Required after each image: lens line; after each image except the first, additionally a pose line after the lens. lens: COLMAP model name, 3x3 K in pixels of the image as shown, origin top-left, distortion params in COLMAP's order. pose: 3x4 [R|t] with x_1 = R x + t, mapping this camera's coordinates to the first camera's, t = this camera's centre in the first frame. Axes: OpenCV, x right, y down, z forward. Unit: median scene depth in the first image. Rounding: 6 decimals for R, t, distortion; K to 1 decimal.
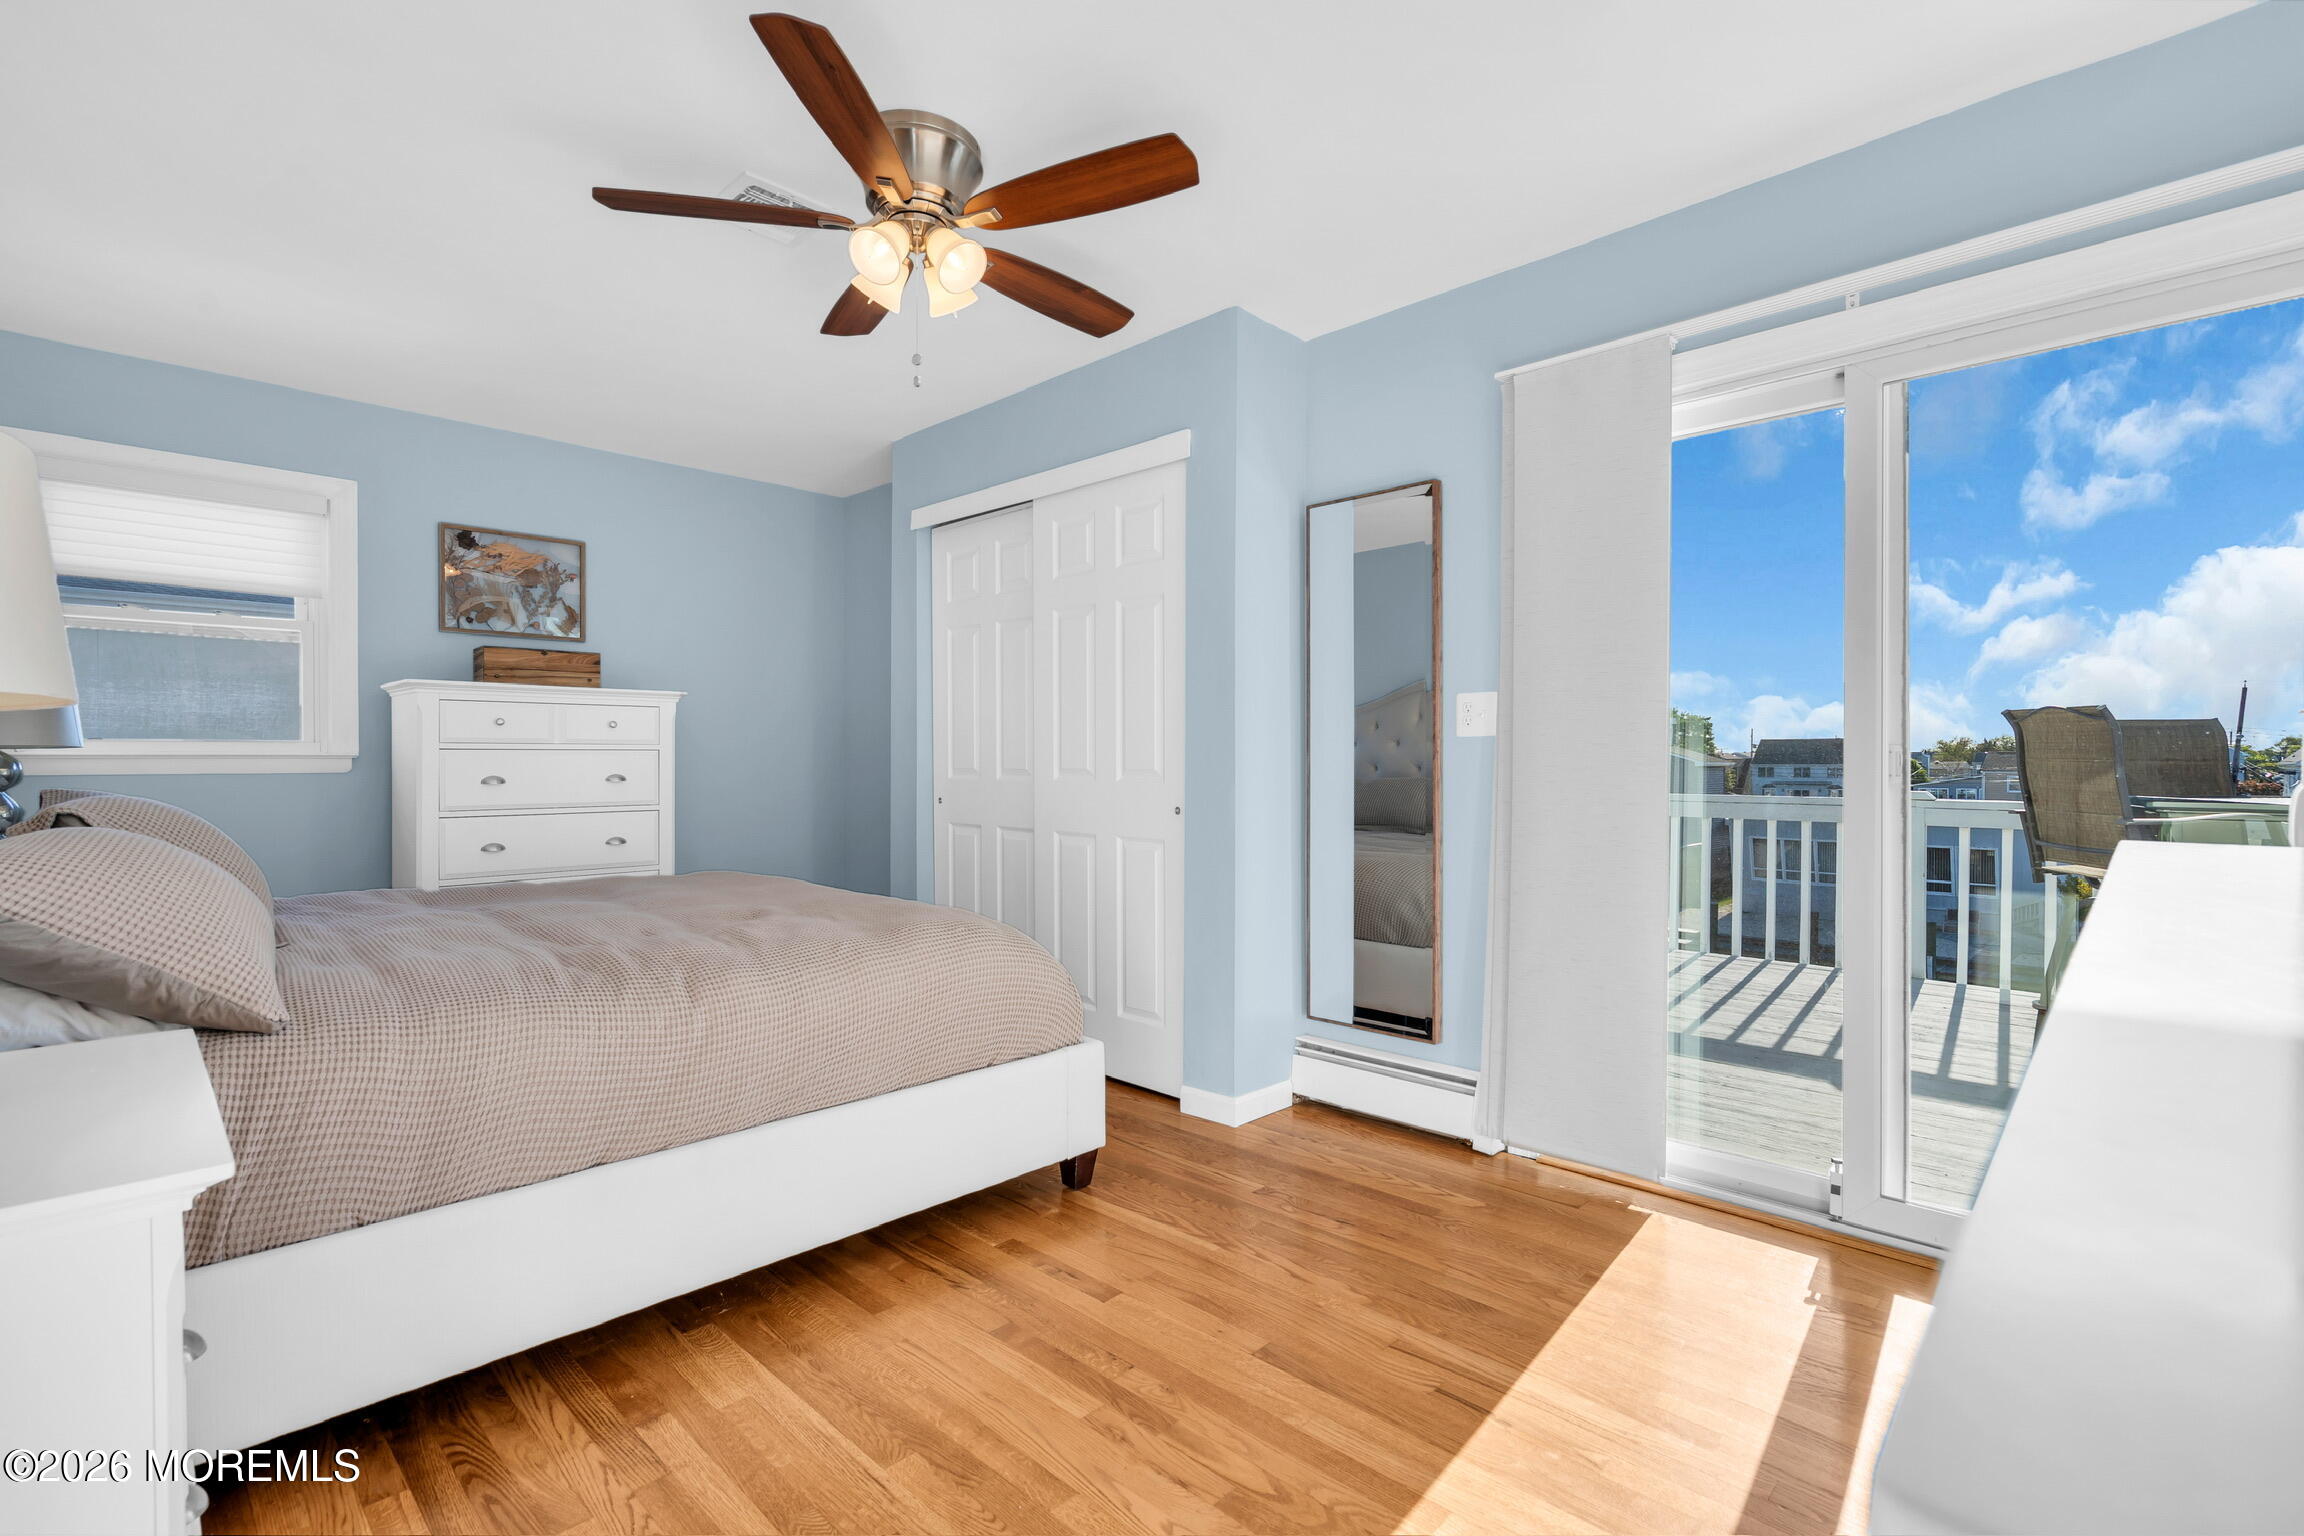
lens RADIAL K [[1055.5, 0, 1138.1], [0, 1055.5, 766.9], [0, 0, 1]] dist [0.000196, 0.000632]
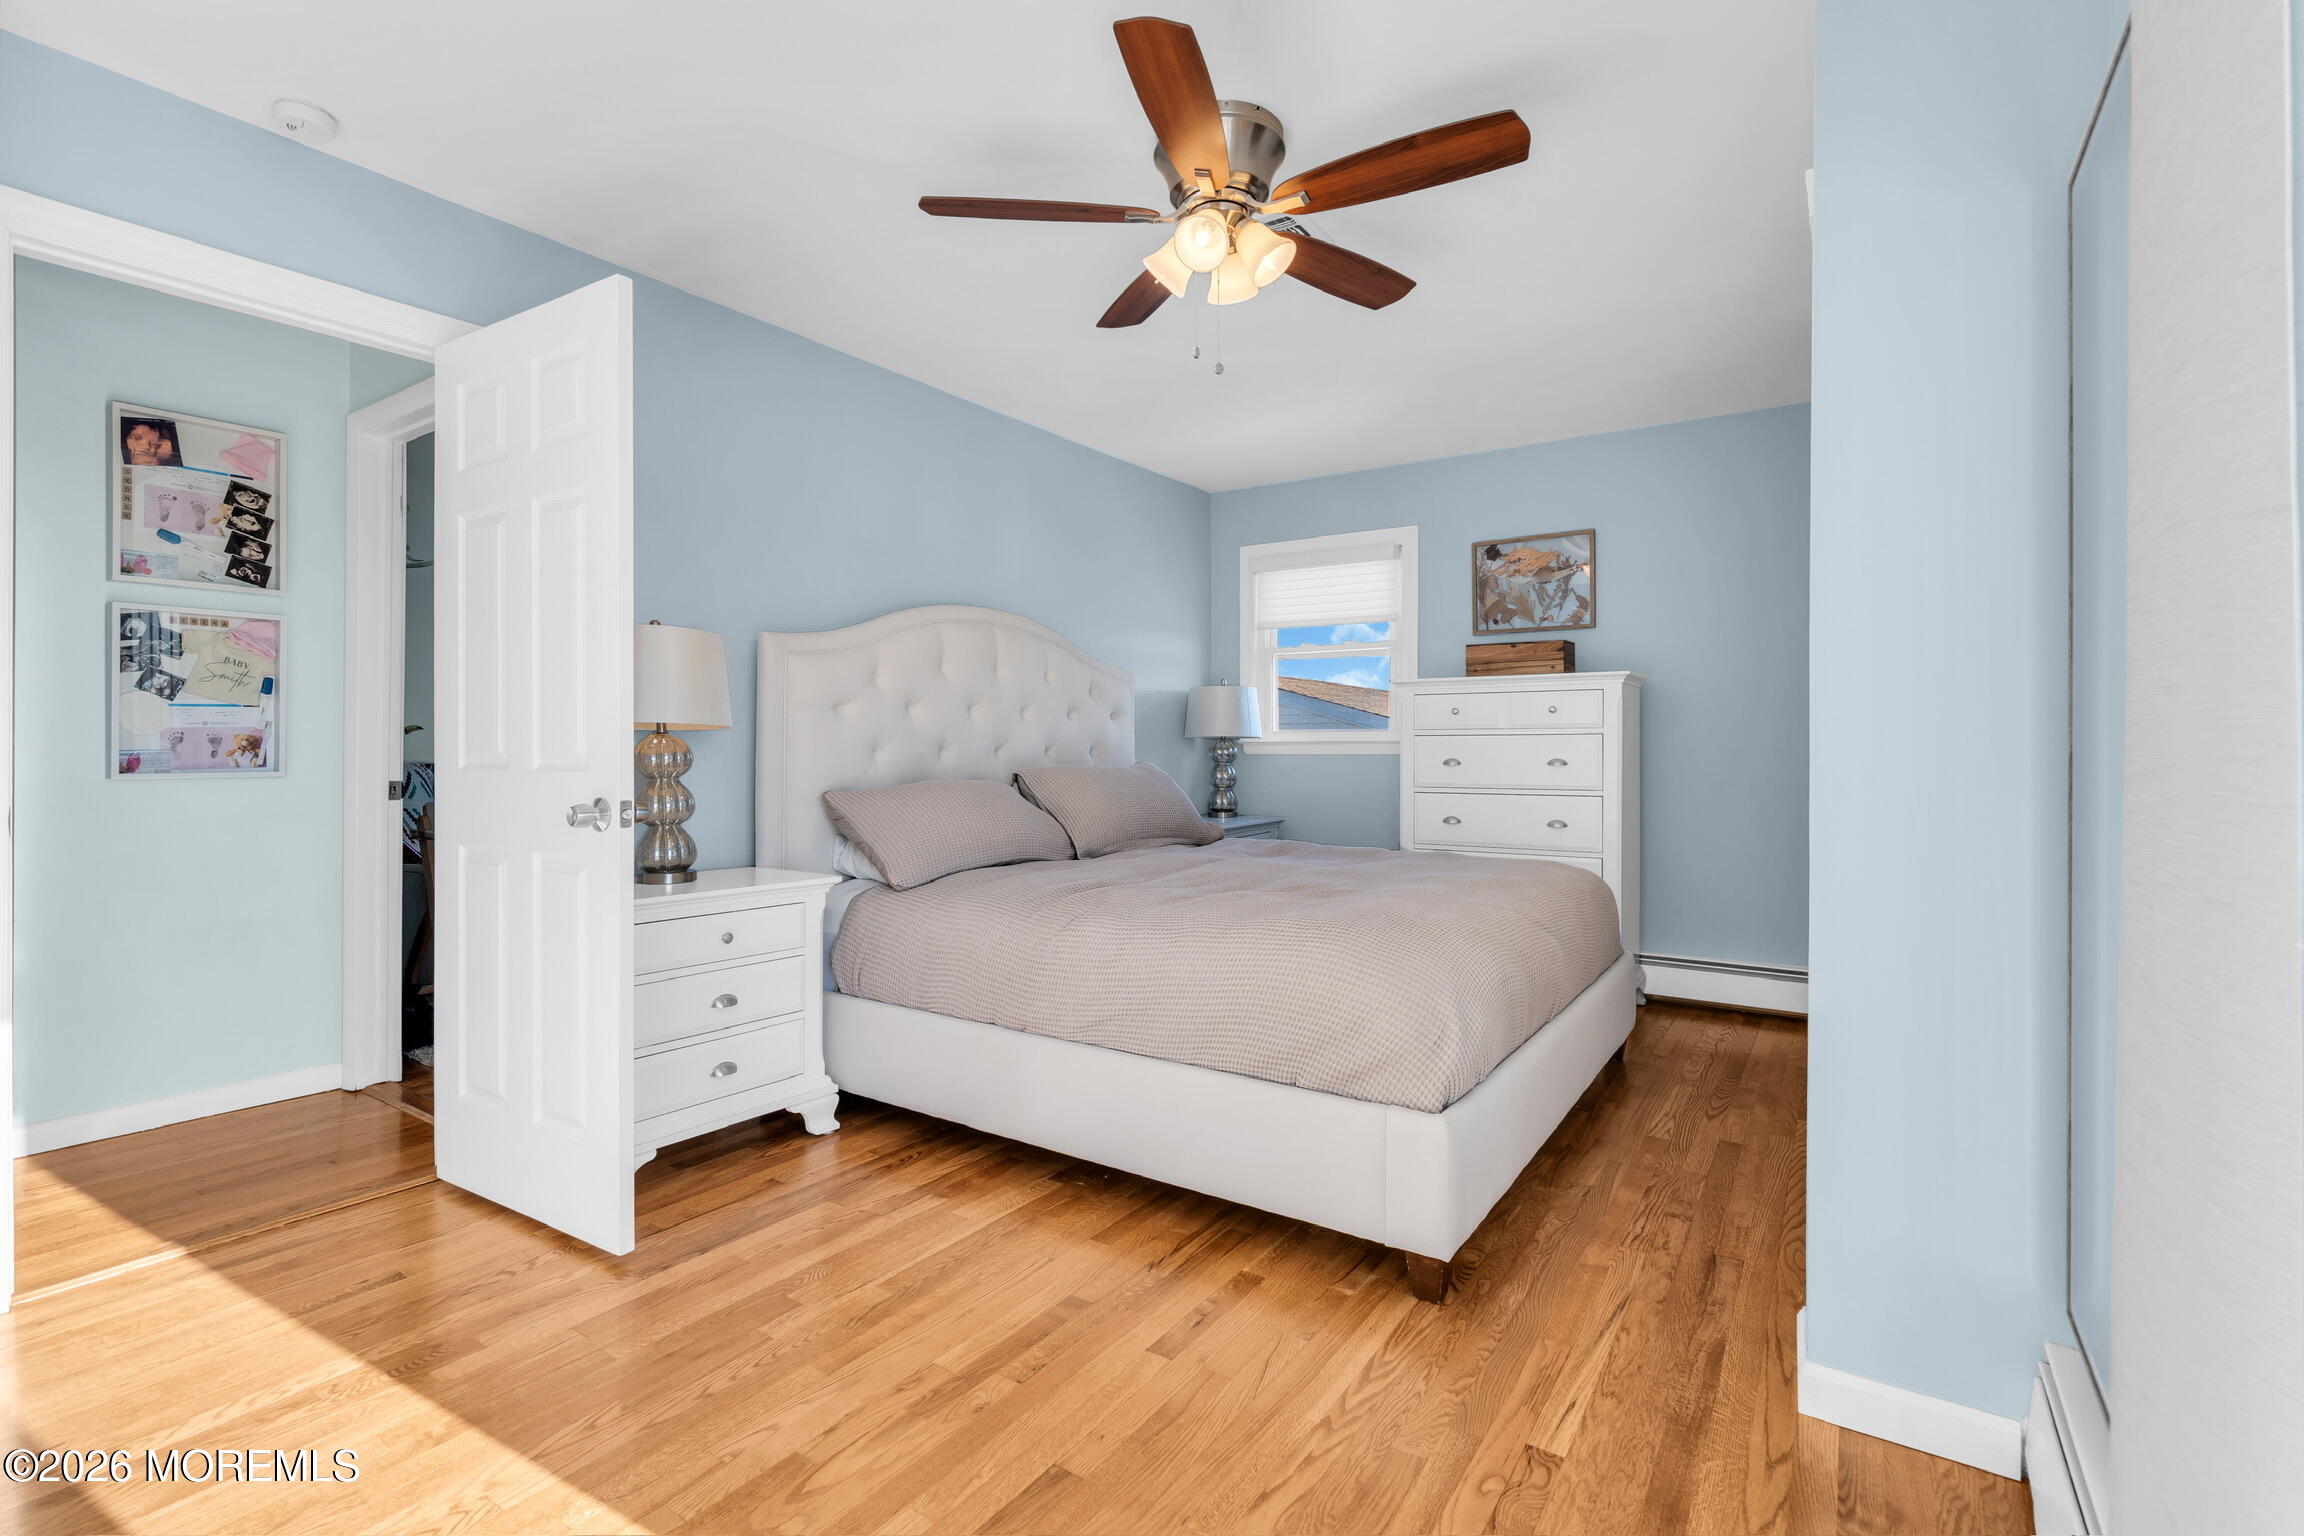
lens RADIAL K [[1055.5, 0, 1141.2], [0, 1055.5, 757.7], [0, 0, 1]] dist [0.000196, 0.000632]
pose [[0.180066, 0.016200, -0.983521, 0.469731], [-0.005720, 0.999865, 0.015422, -0.008118], [0.983638, 0.002849, 0.180135, 0.460313]]
